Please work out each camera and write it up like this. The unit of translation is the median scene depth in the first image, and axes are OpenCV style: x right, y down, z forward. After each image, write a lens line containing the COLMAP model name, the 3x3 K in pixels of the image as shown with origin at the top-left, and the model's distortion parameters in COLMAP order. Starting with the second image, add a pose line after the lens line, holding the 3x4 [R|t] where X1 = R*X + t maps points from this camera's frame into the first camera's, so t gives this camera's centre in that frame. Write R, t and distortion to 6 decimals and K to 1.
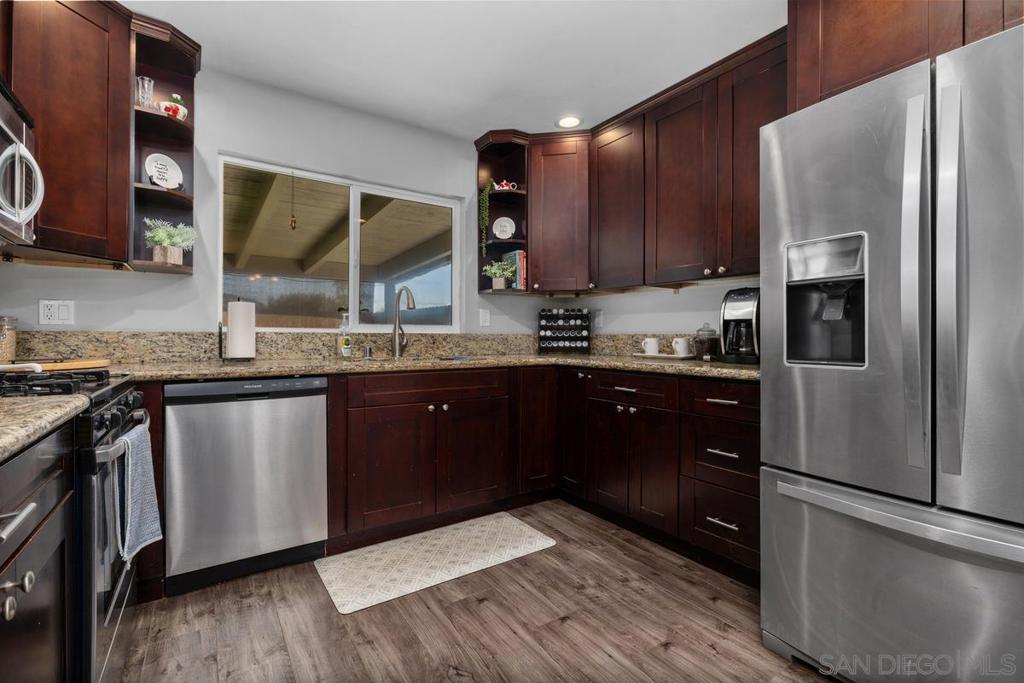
lens RADIAL K [[460.5, 0, 513.6], [0, 460.5, 337.4], [0, 0, 1]] dist [-0.002084, 0.000037]
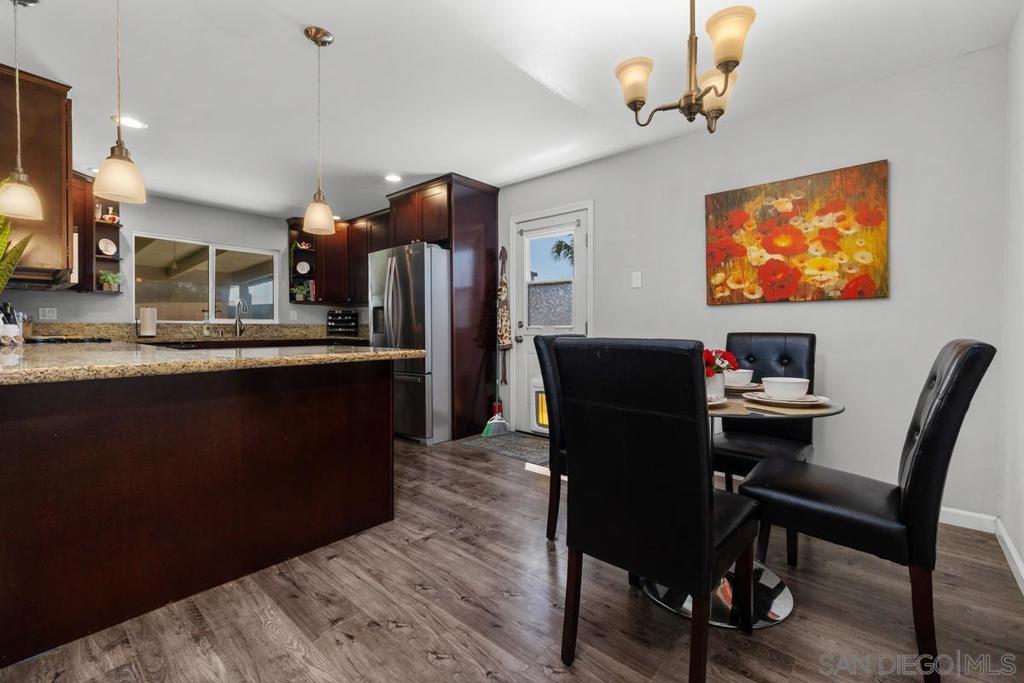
lens RADIAL K [[446.0, 0, 514.3], [0, 446.0, 327.6], [0, 0, 1]] dist [0.003670, 0.000410]
pose [[0.967010, -0.001803, 0.254734, 0.475010], [0.001811, 0.999998, 0.000202, 0.010886], [-0.254734, 0.000266, 0.967011, -1.341440]]
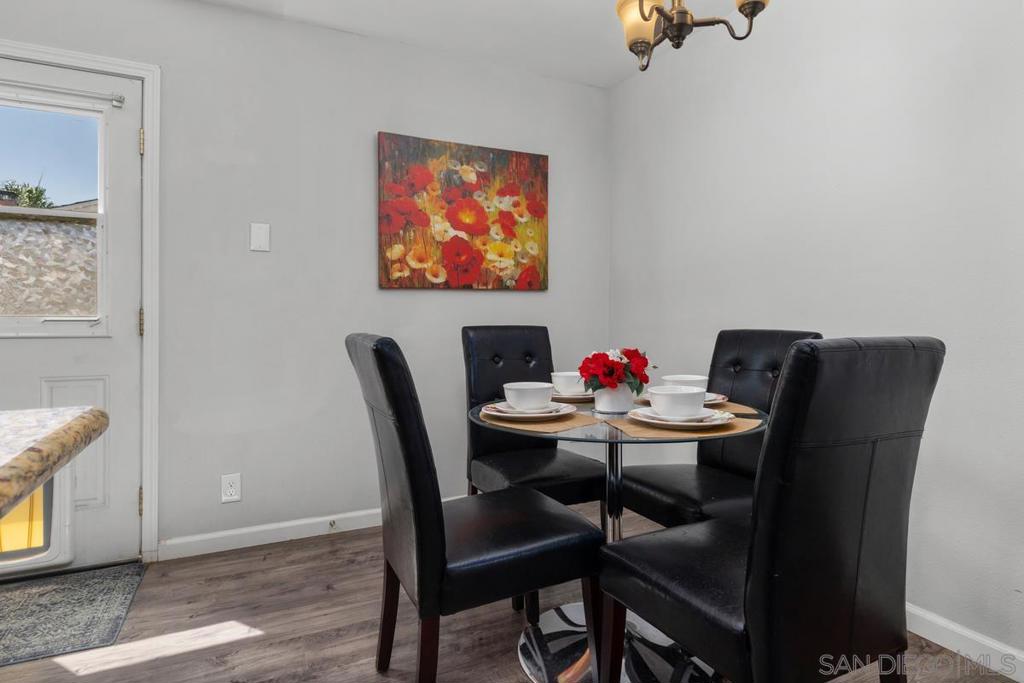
lens RADIAL K [[557.2, 0, 508.4], [0, 557.2, 319.0], [0, 0, 1]] dist [0.002127, 0.000992]
pose [[0.130256, -0.002567, 0.991477, 0.241540], [0.001066, 0.999996, 0.002449, 0.008603], [-0.991480, 0.000738, 0.130259, -0.625926]]
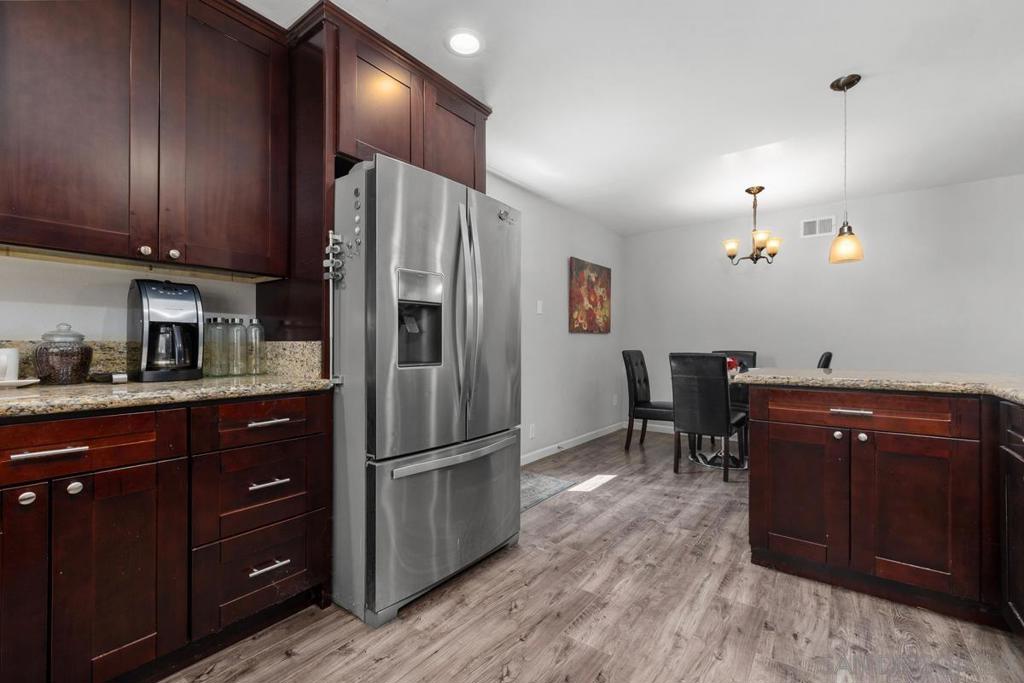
lens RADIAL K [[441.0, 0, 510.9], [0, 441.0, 345.7], [0, 0, 1]] dist [0.002351, 0.000219]
pose [[-0.325564, -0.003569, 0.945513, -0.351969], [0.000341, 0.999992, 0.003892, -0.003644], [-0.945520, 0.001589, -0.325561, 0.660136]]
